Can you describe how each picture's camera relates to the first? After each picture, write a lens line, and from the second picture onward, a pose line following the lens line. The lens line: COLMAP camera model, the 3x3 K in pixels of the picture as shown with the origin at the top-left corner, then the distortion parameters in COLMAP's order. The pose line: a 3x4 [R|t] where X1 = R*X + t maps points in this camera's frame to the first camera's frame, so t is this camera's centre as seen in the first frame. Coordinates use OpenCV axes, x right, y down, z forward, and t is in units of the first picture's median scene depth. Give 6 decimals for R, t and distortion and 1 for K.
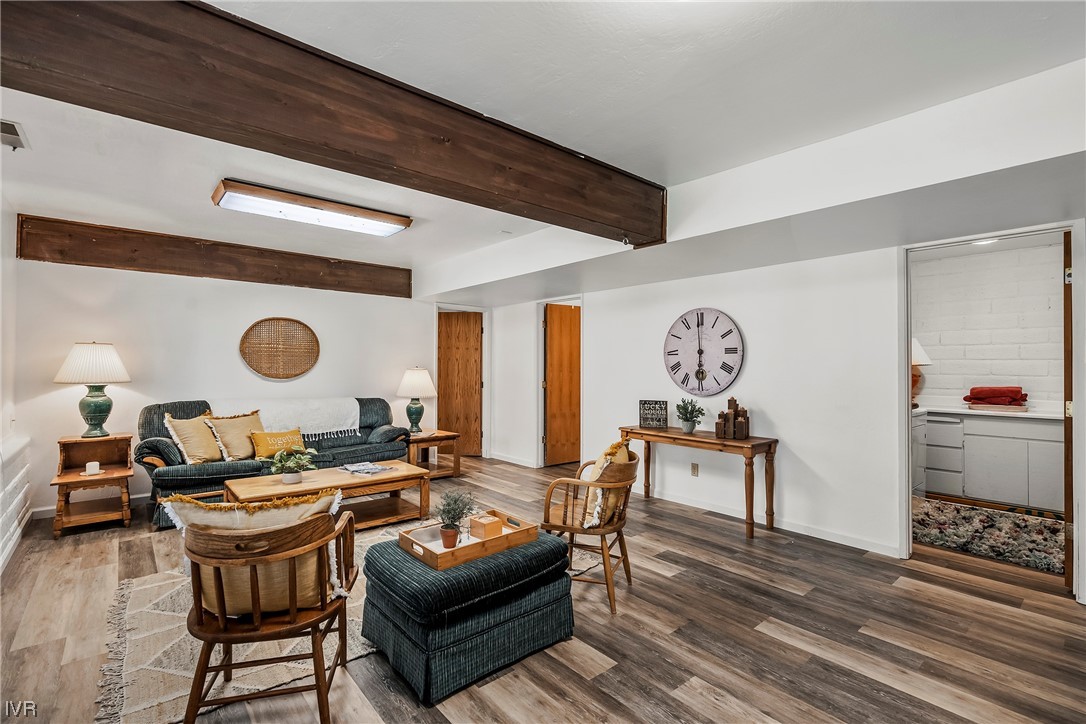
lens RADIAL K [[499.3, 0, 540.4], [0, 499.3, 359.1], [0, 0, 1]] dist [-0.001270, -0.000347]
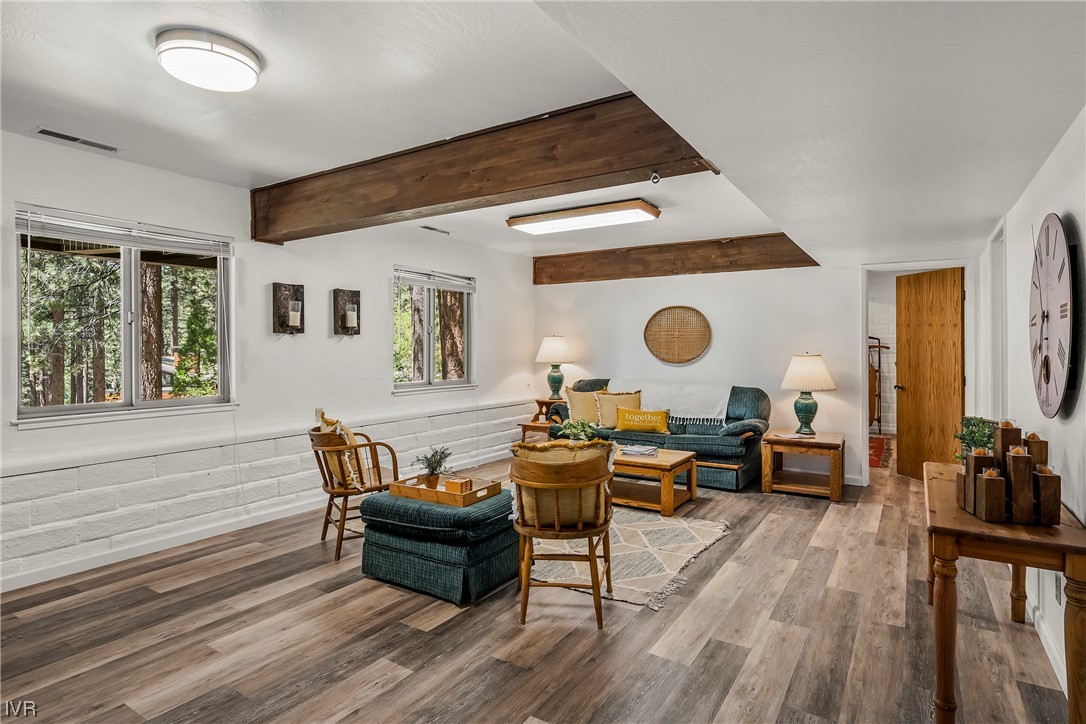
lens RADIAL K [[577.1, 0, 543.0], [0, 577.1, 362.0], [0, 0, 1]] dist [0.001549, 0.000699]
pose [[0.287005, 0.017451, -0.957770, 0.650636], [0.012544, 0.999680, 0.021974, 0.005977], [0.957847, -0.018321, 0.286694, 0.419047]]
